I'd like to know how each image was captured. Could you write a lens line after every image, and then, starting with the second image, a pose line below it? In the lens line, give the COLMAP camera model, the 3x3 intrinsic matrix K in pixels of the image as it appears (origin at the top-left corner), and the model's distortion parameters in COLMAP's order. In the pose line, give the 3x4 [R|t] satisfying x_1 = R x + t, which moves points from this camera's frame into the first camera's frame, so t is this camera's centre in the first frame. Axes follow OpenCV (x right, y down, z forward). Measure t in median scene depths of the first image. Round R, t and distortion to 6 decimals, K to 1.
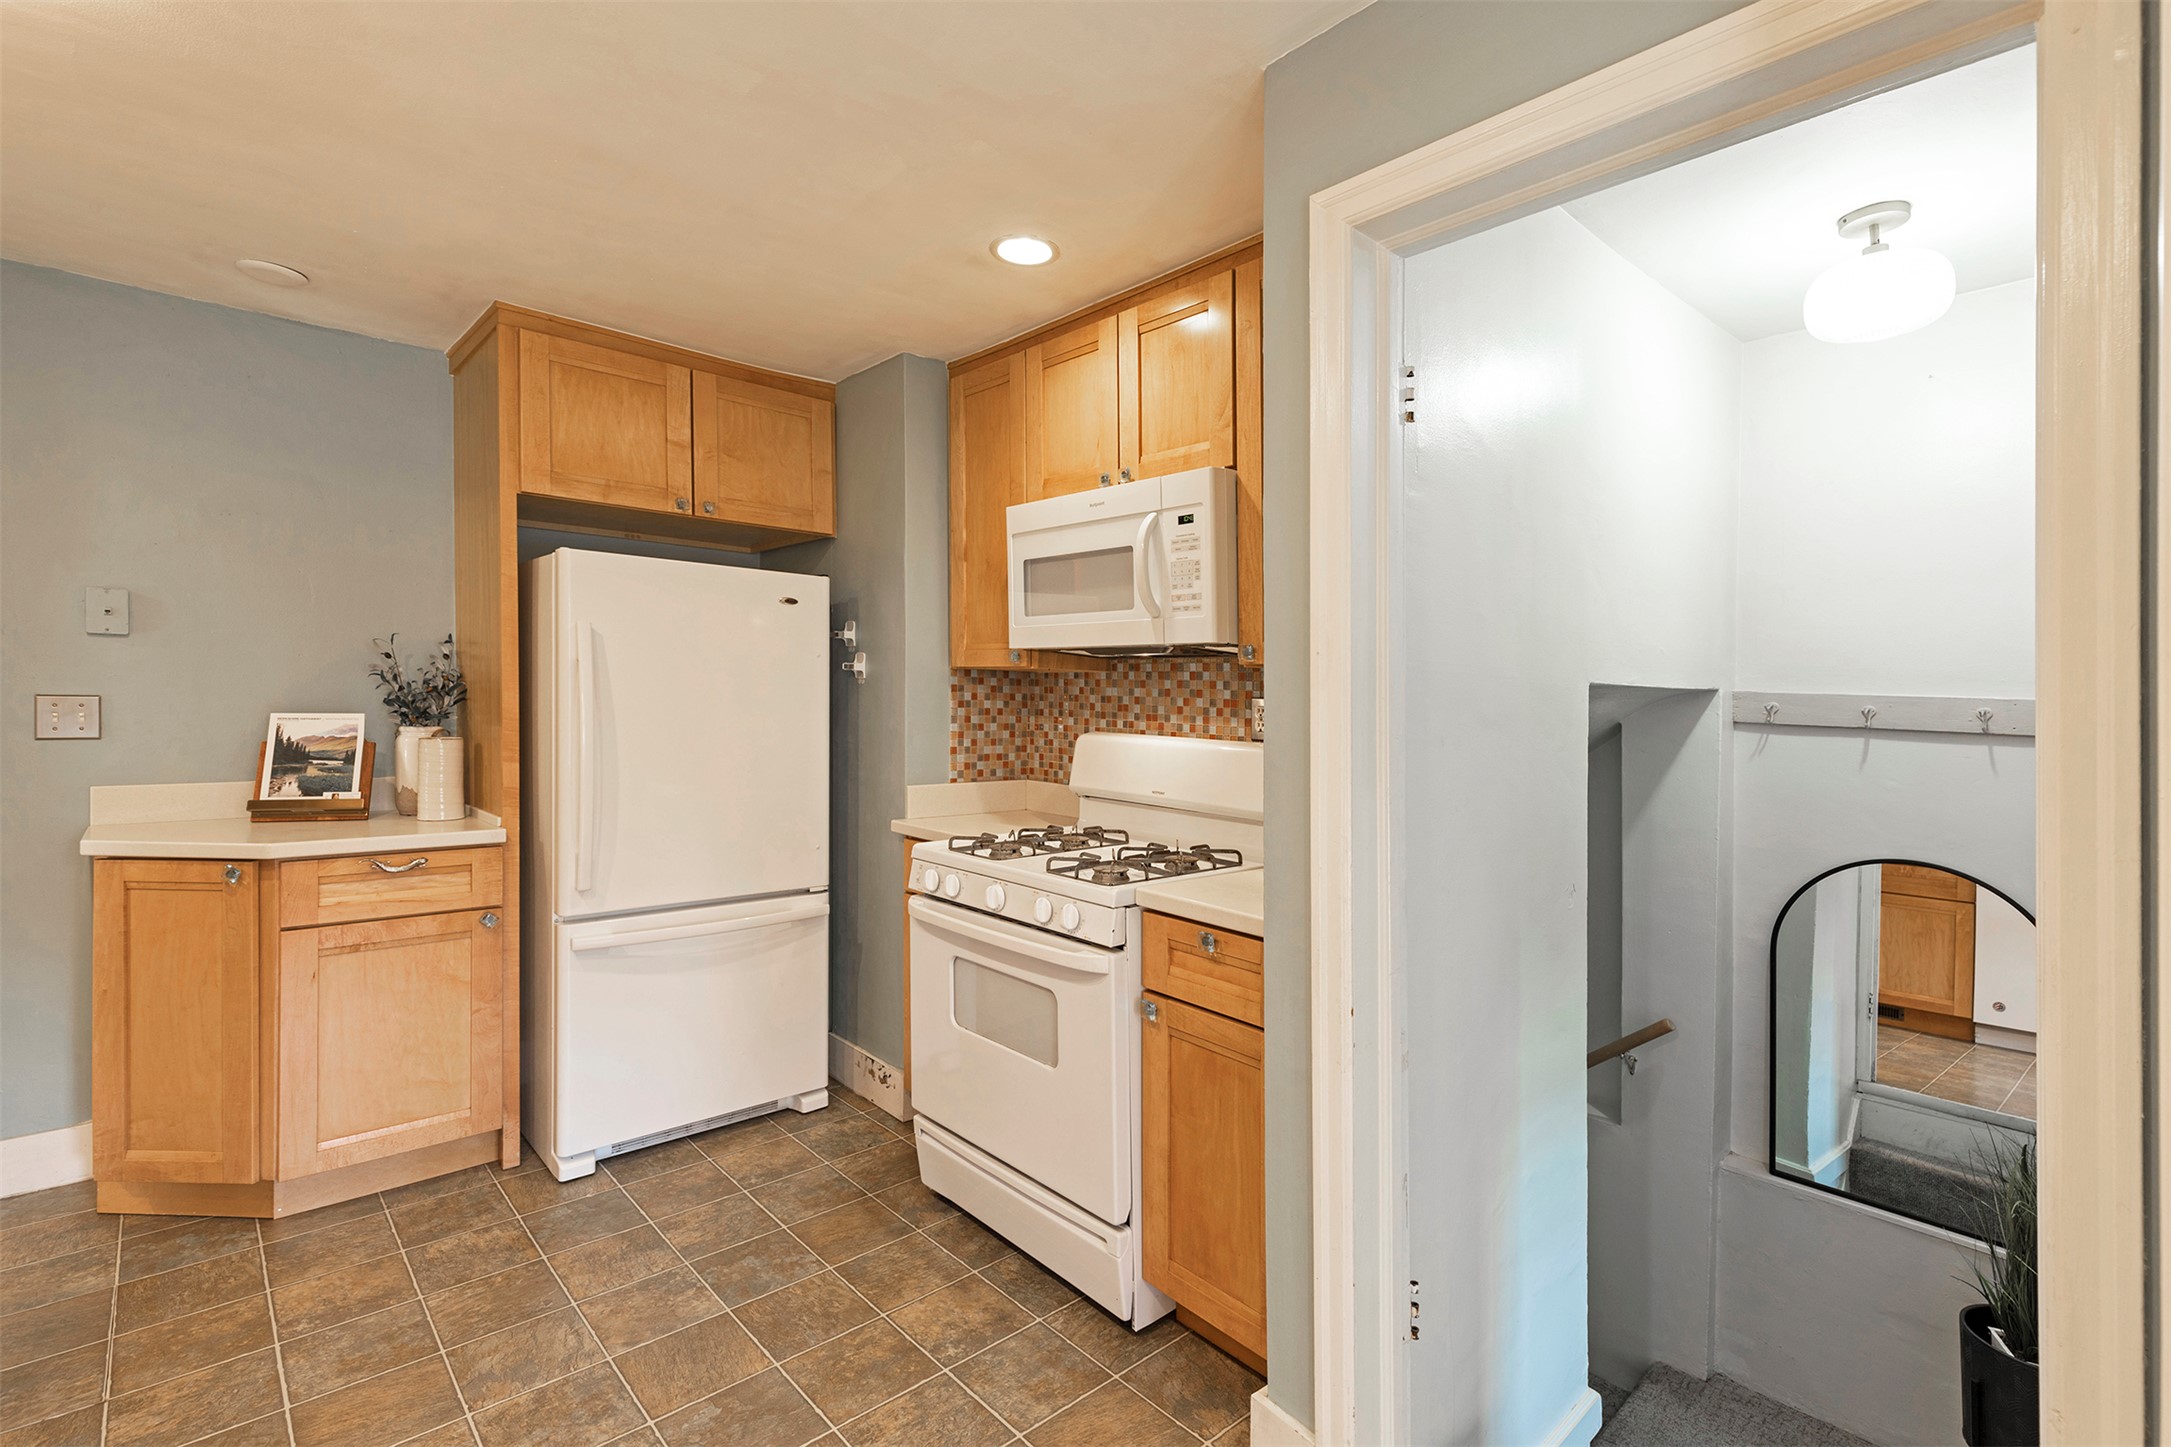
lens RADIAL K [[991.0, 0, 1109.3], [0, 991.0, 686.2], [0, 0, 1]] dist [0.005259, -0.000226]
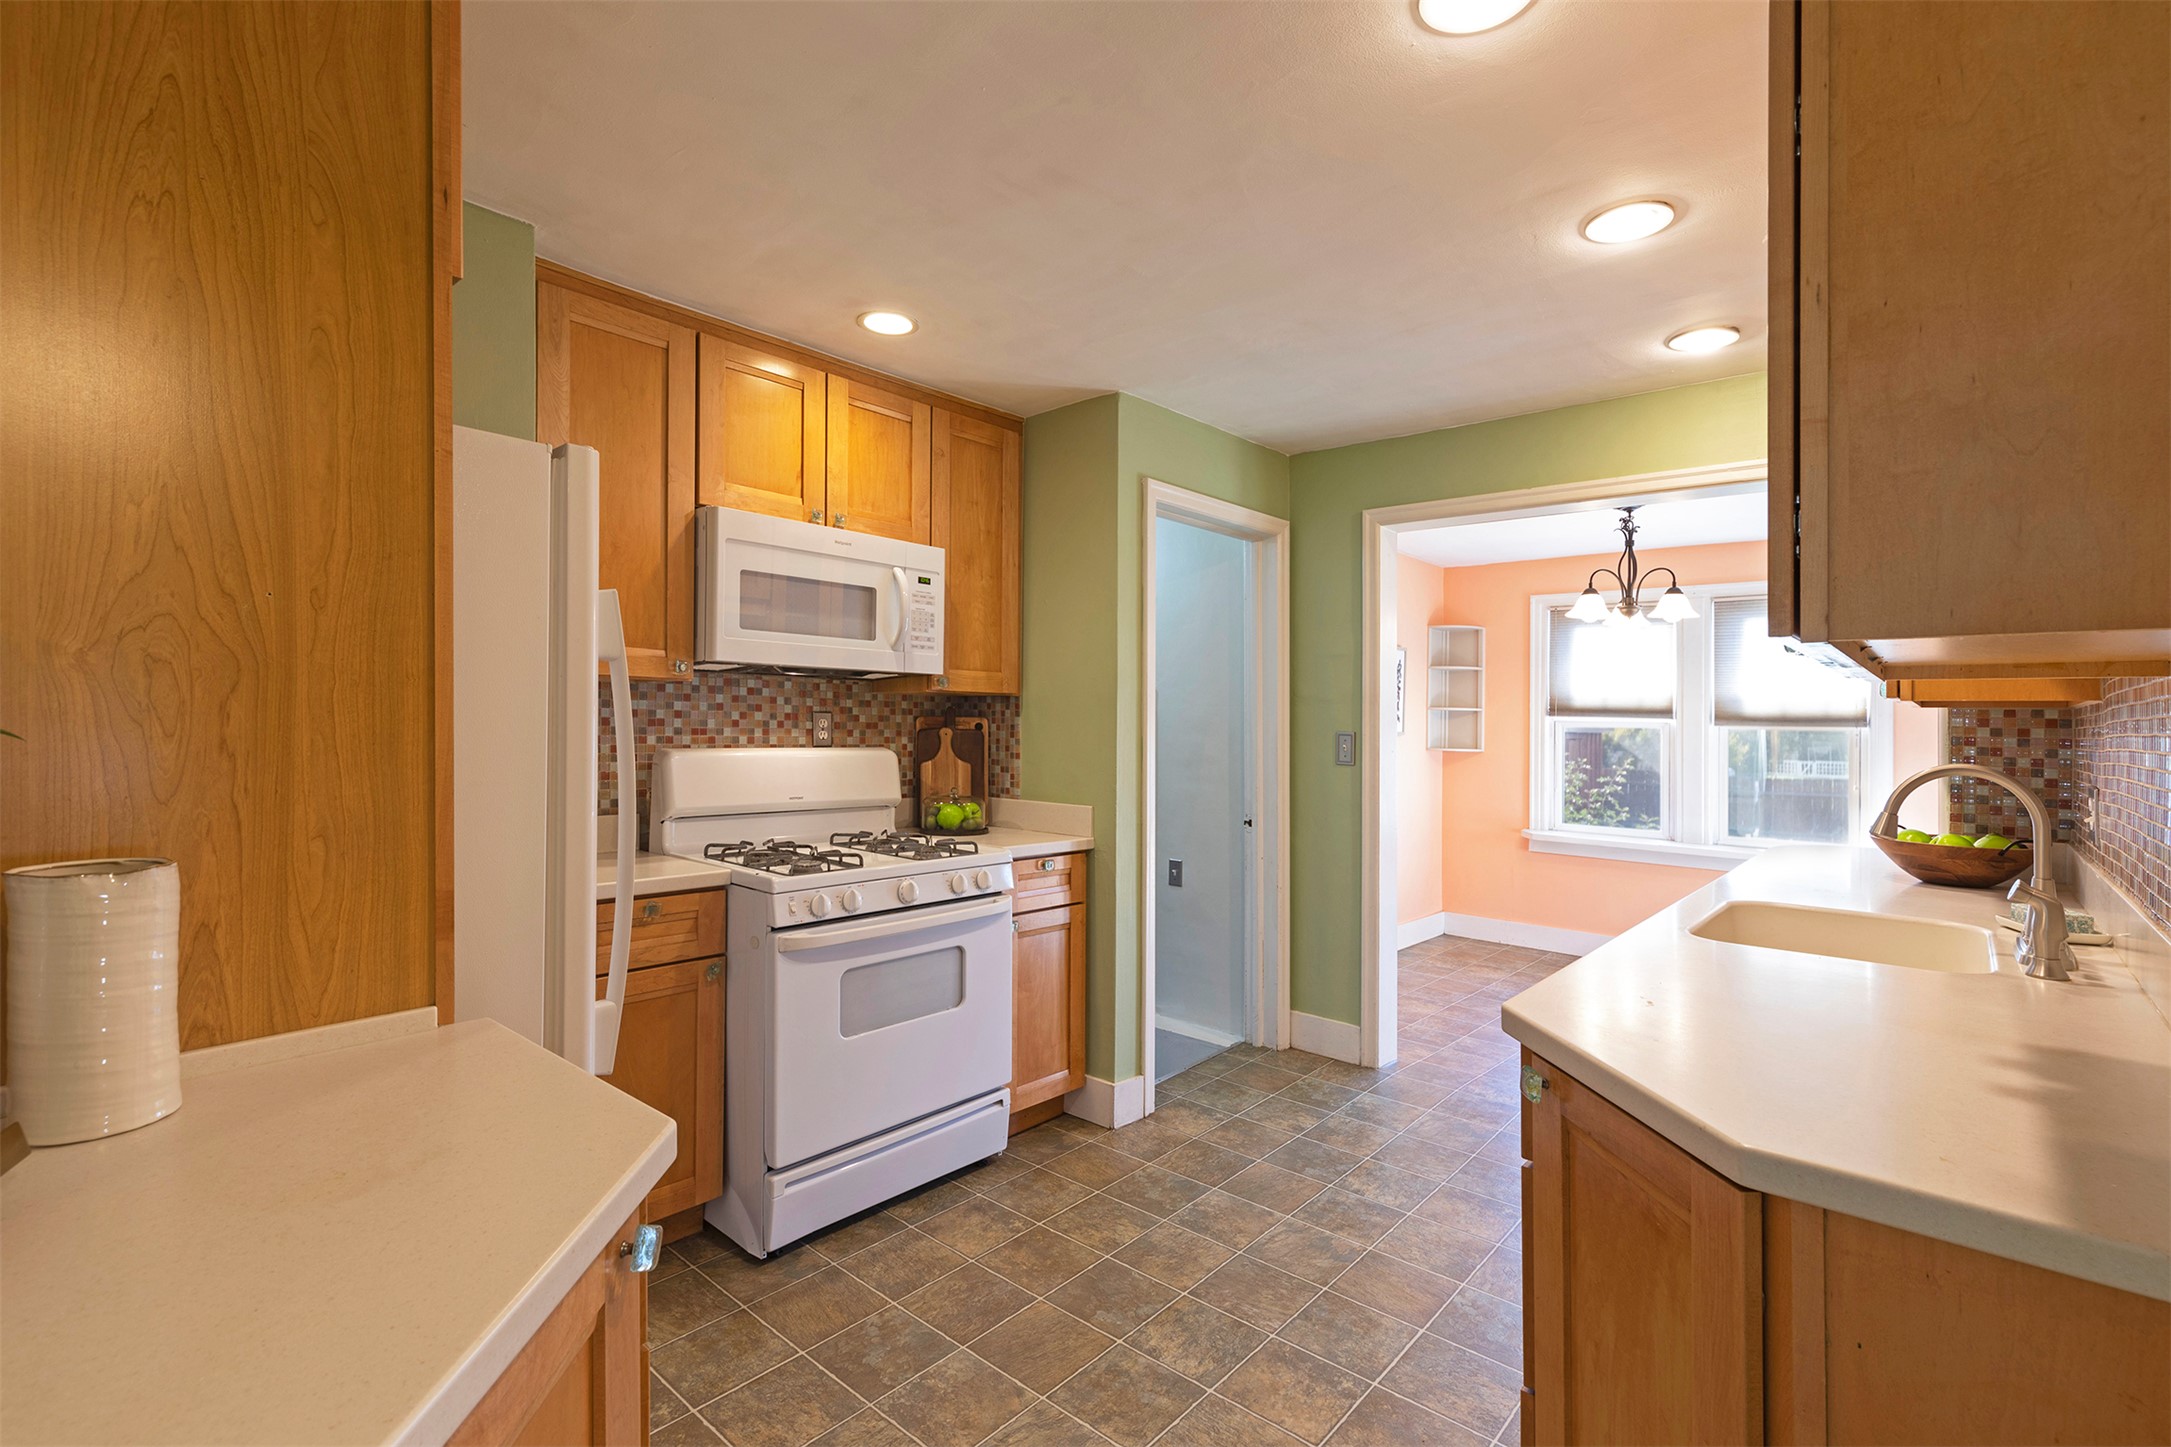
lens RADIAL K [[1045.1, 0, 1092.8], [0, 1045.1, 643.3], [0, 0, 1]] dist [0.009975, 0.000014]
pose [[-0.116606, 0.052338, 0.991798, -1.078764], [-0.027937, 0.998043, -0.055952, -0.009094], [-0.992785, -0.034232, -0.114915, 0.747886]]
